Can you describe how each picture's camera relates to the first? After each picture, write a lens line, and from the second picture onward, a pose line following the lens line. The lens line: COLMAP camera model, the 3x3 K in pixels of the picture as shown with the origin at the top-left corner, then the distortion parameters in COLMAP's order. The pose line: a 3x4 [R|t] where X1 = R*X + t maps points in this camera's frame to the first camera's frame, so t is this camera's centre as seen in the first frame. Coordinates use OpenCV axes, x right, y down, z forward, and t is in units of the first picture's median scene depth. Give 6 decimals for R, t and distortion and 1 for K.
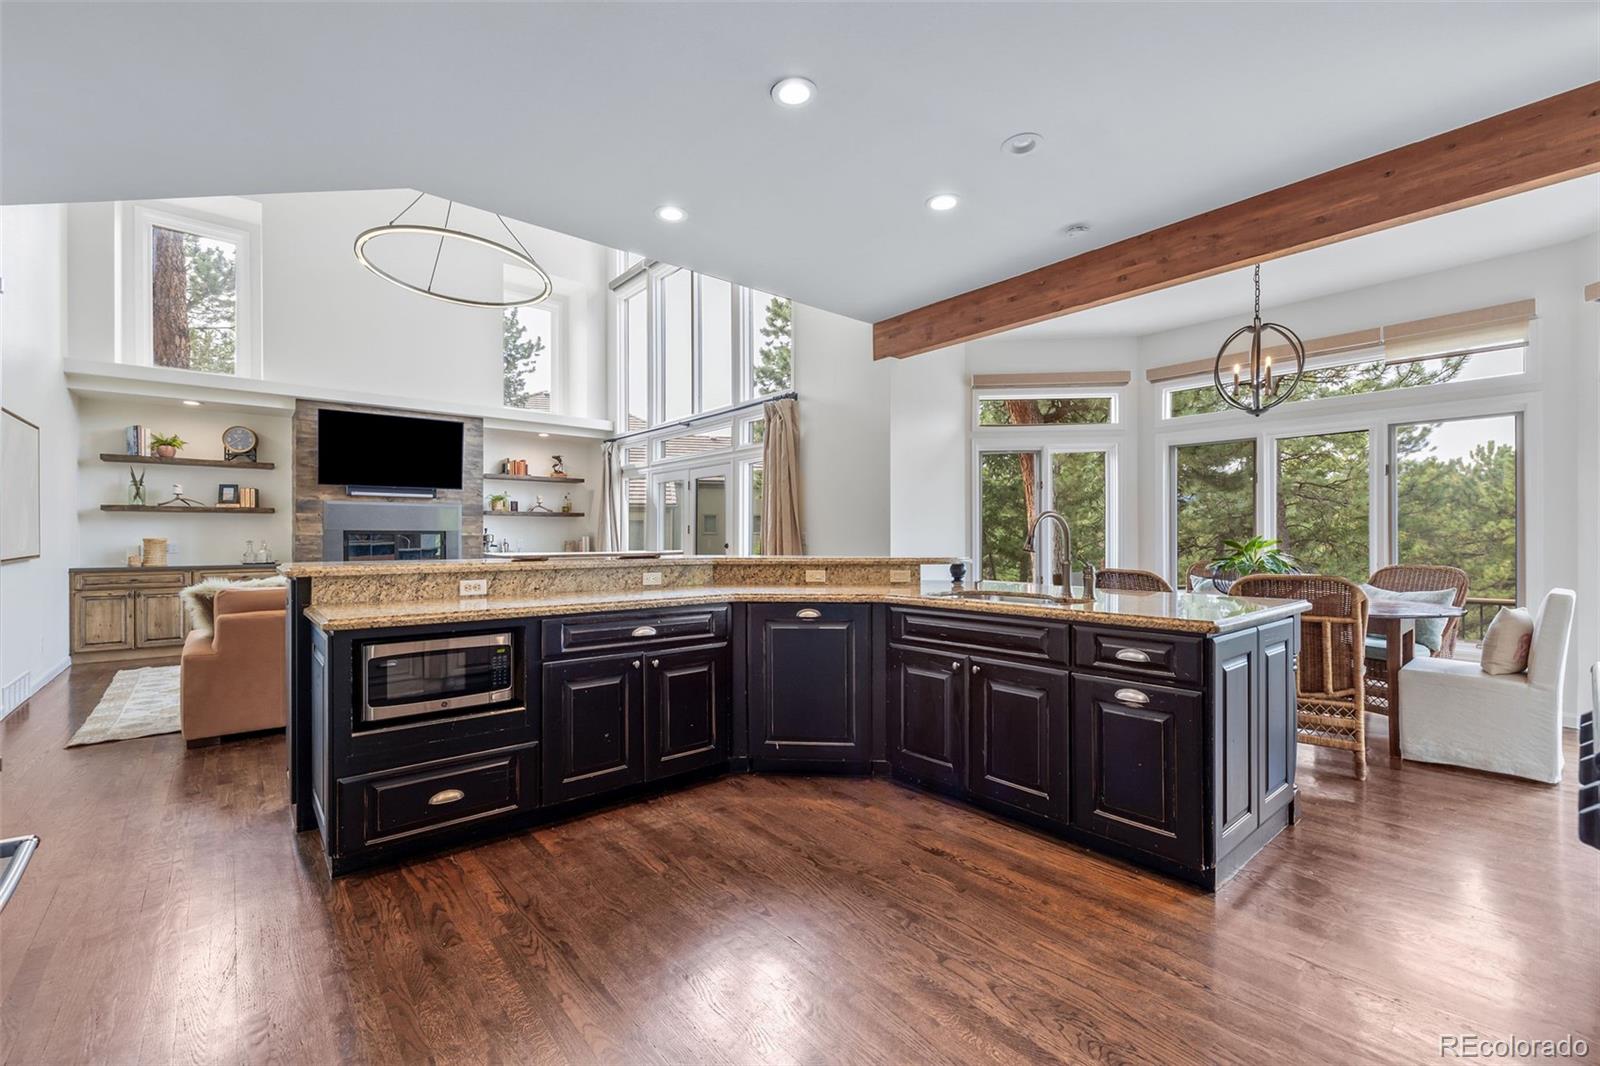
lens RADIAL K [[671.6, 0, 796.8], [0, 671.6, 536.1], [0, 0, 1]] dist [0.006694, 0.000247]
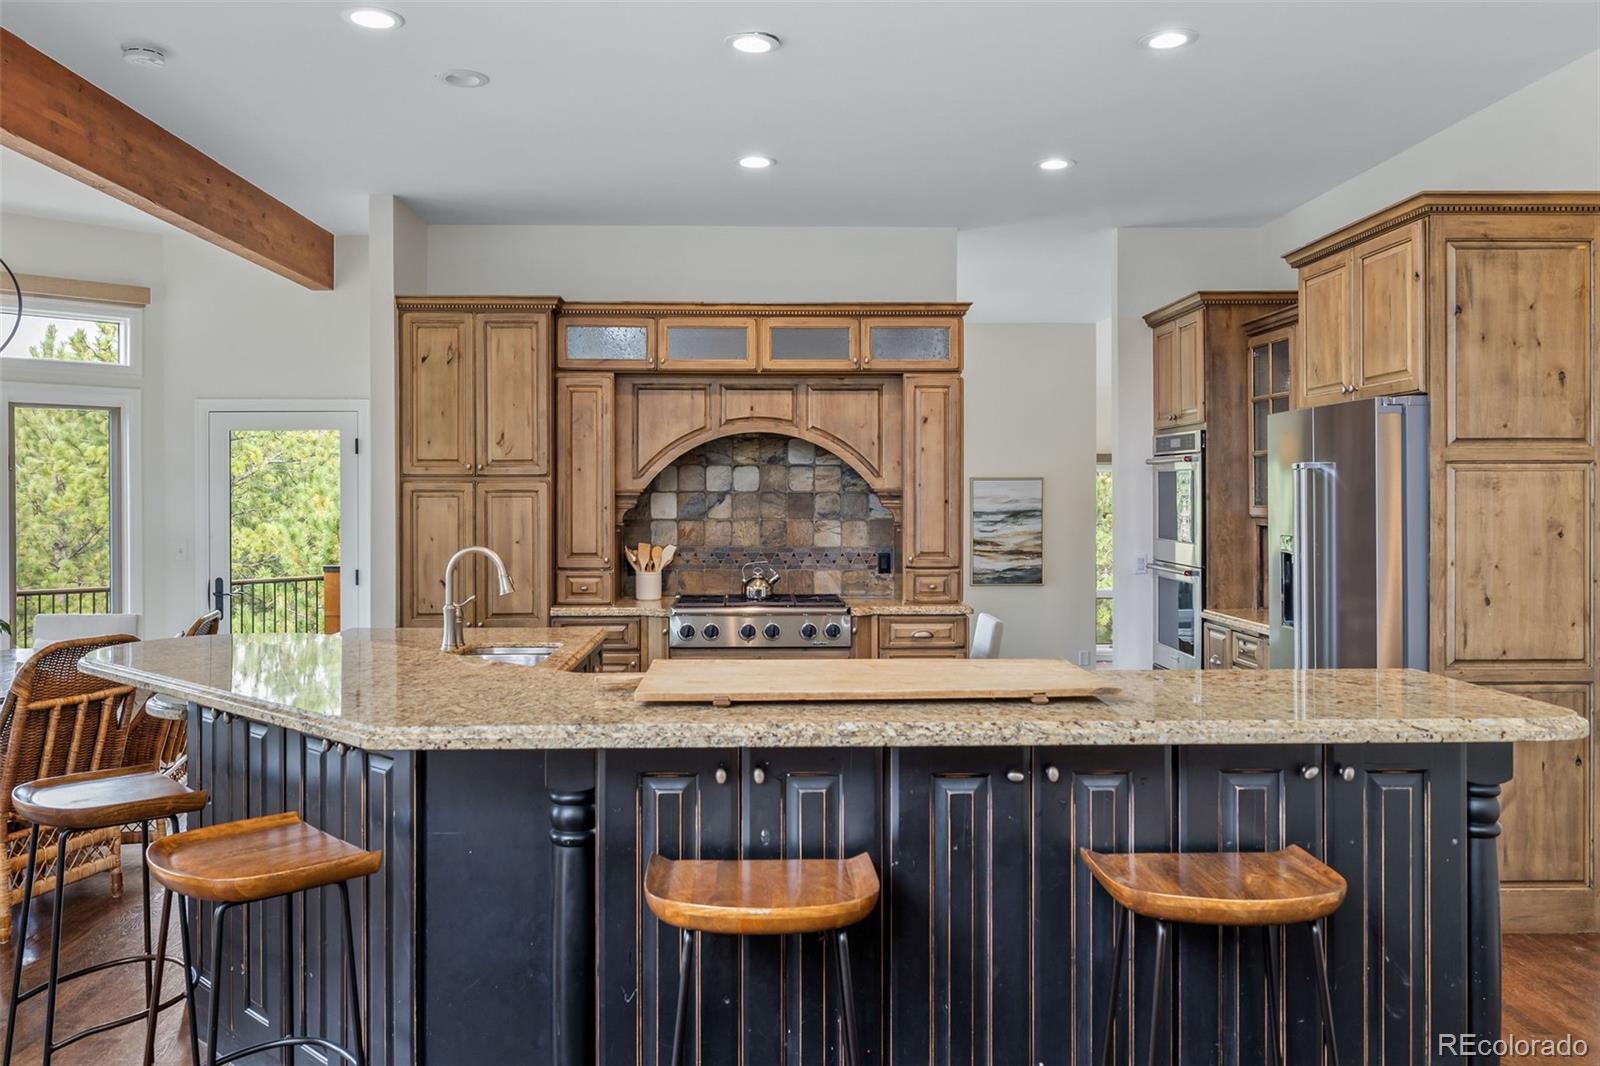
lens RADIAL K [[1246.9, 0, 782.4], [0, 1246.9, 497.0], [0, 0, 1]] dist [-0.006938, 0.001653]
pose [[-0.779534, 0.004702, 0.626342, -0.377491], [0.002913, 0.999988, -0.003882, -0.037177], [-0.626353, -0.001202, -0.779538, 0.831629]]
